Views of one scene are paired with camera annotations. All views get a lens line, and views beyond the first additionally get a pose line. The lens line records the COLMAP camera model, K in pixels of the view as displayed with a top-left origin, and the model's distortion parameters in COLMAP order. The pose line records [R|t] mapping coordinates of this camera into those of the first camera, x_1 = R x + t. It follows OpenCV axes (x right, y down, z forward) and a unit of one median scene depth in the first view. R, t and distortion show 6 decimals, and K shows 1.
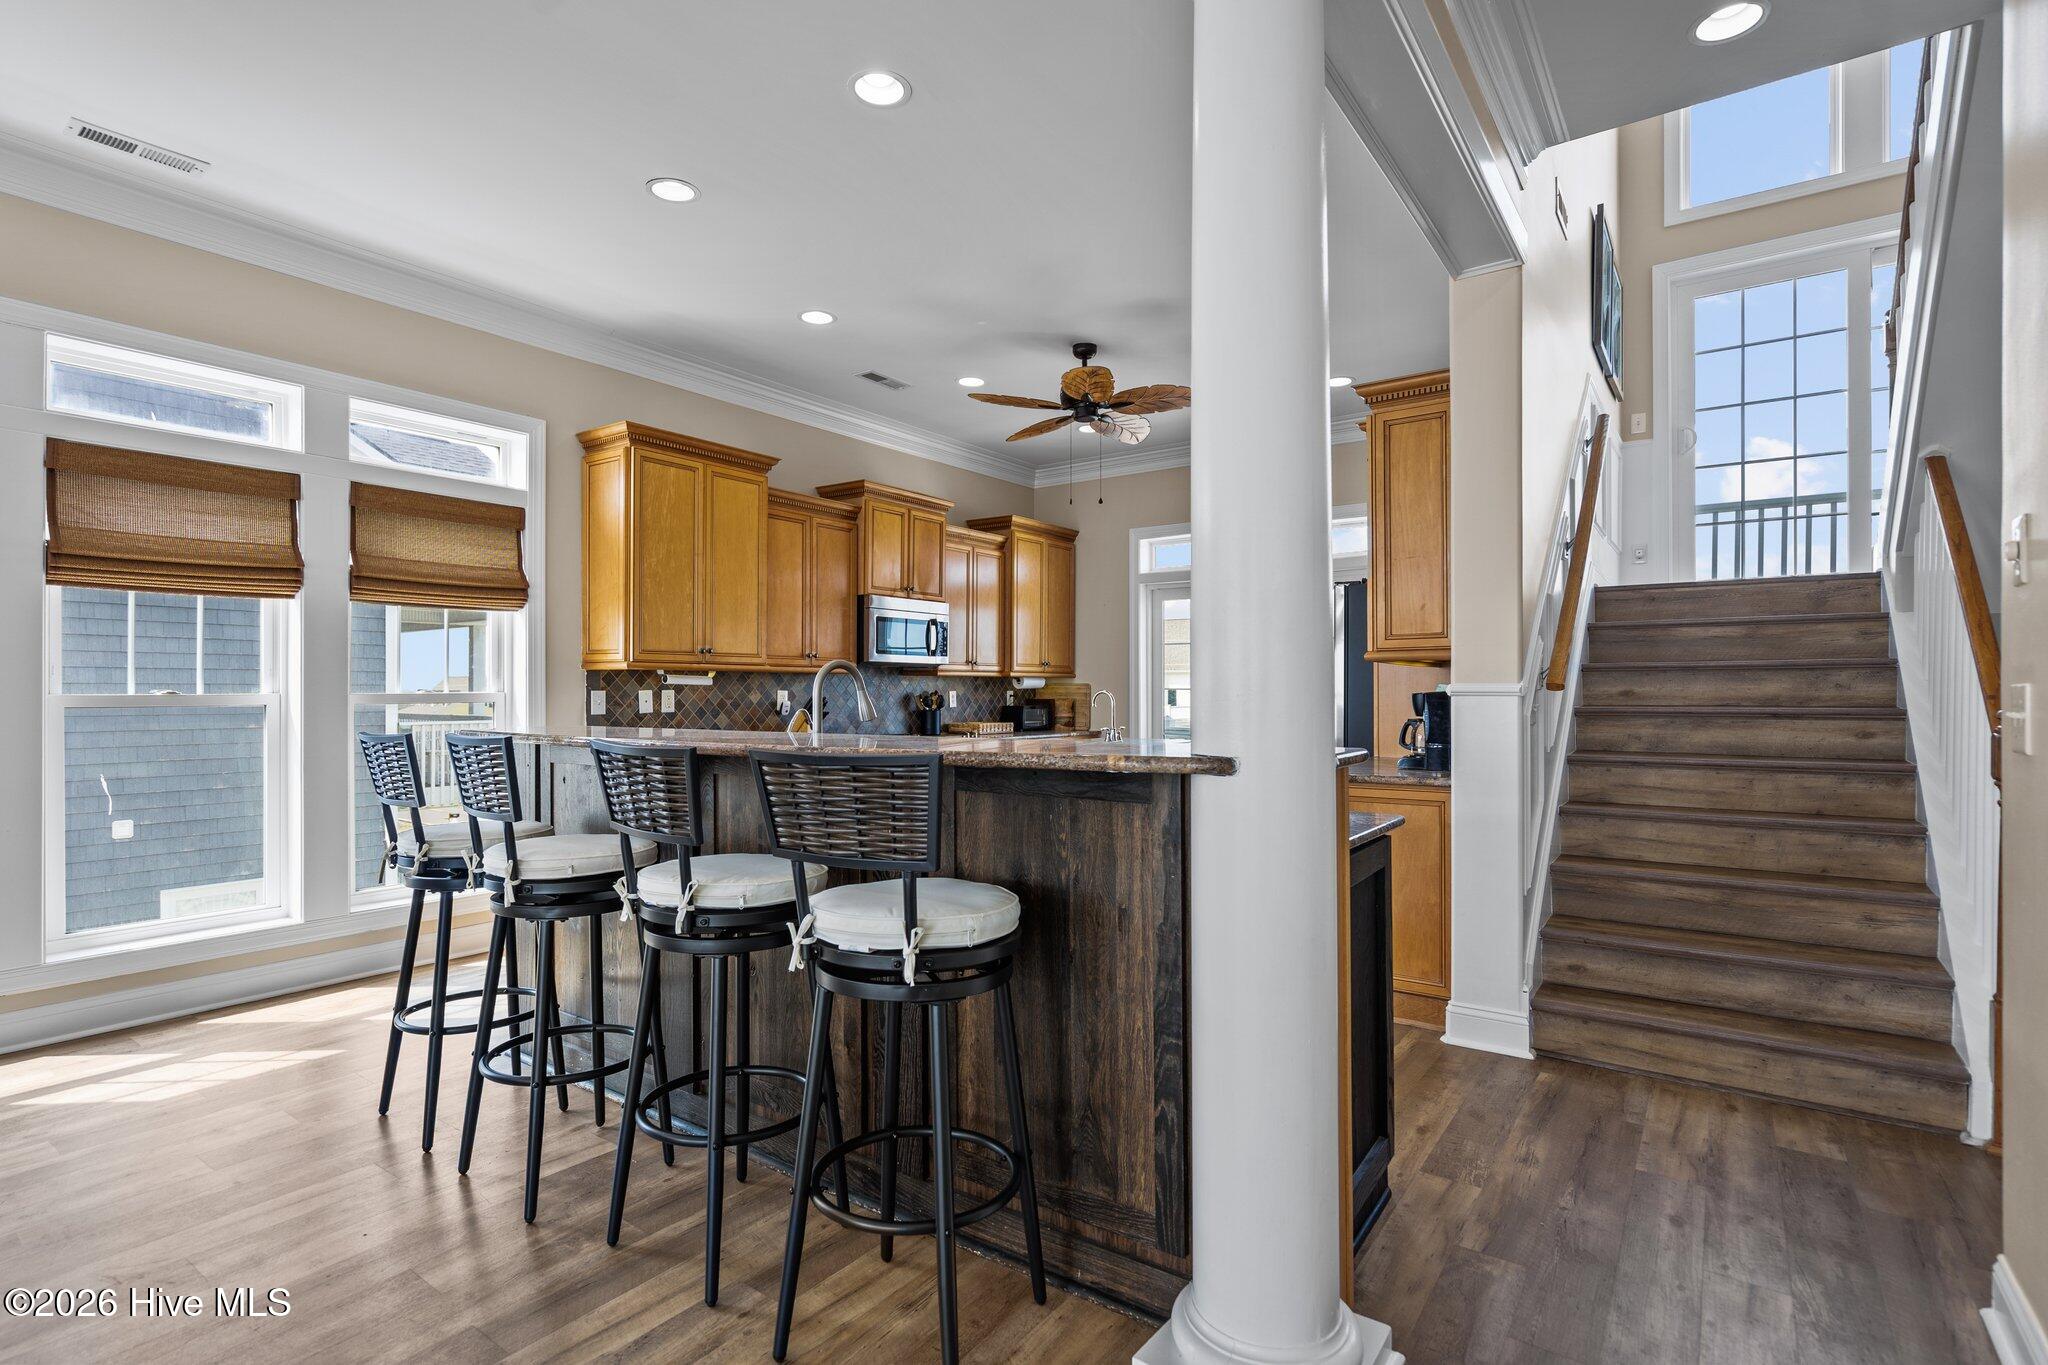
lens RADIAL K [[976.4, 0, 1022.9], [0, 976.4, 685.6], [0, 0, 1]] dist [0.002044, 0.000998]
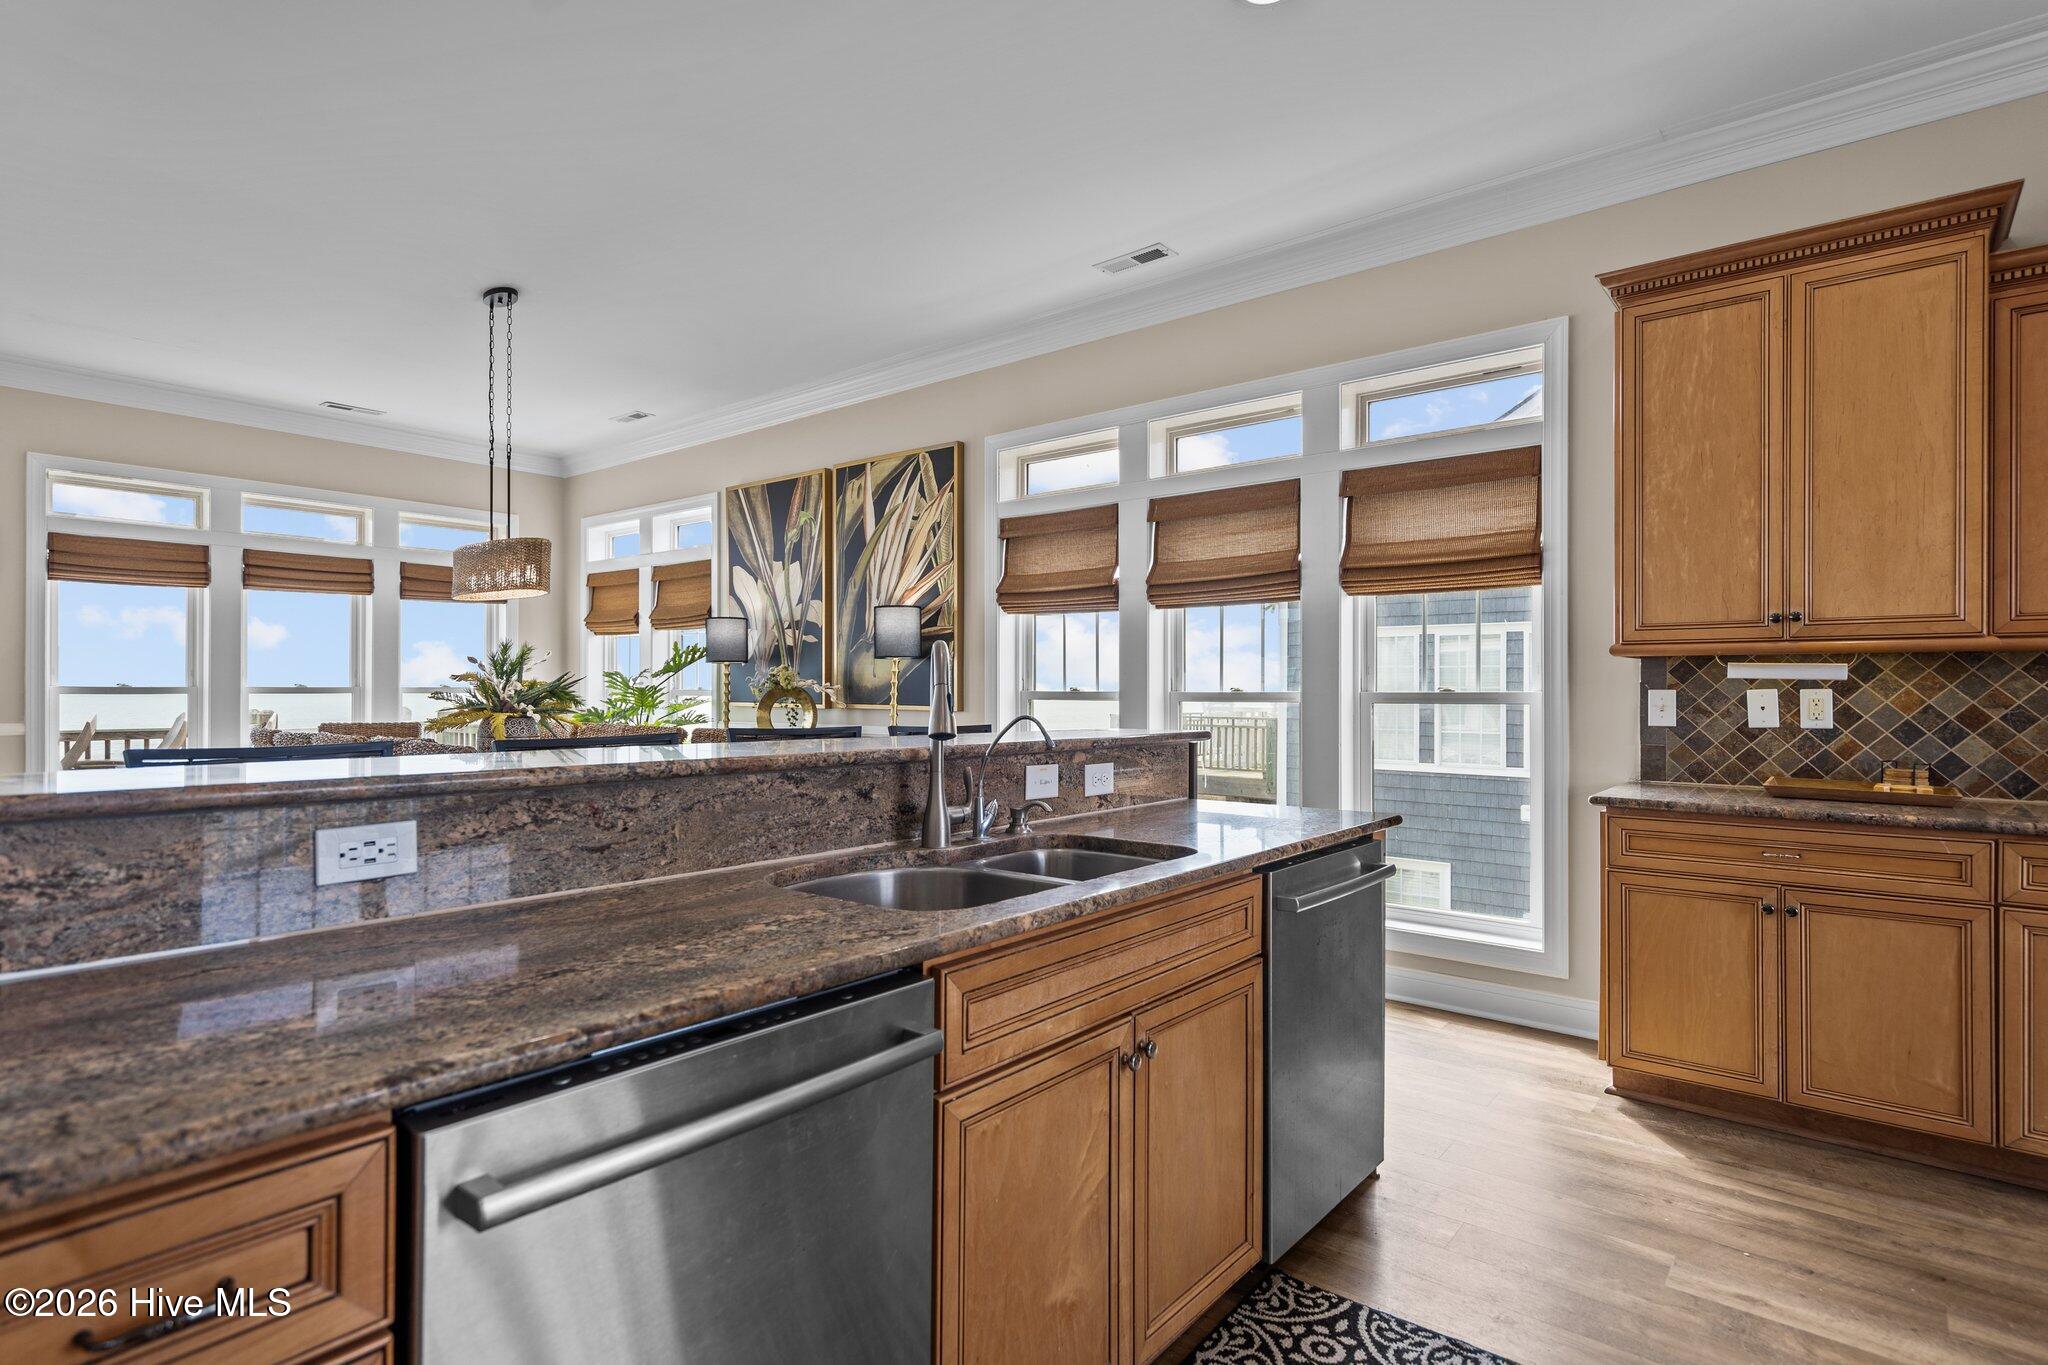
lens RADIAL K [[1035.7, 0, 1014.1], [0, 1035.7, 689.5], [0, 0, 1]] dist [0.003588, 0.000724]
pose [[-0.069705, 0.001188, -0.997567, 0.286154], [0.002750, 0.999996, 0.000999, 0.003023], [0.997564, -0.002674, -0.069708, 0.605710]]
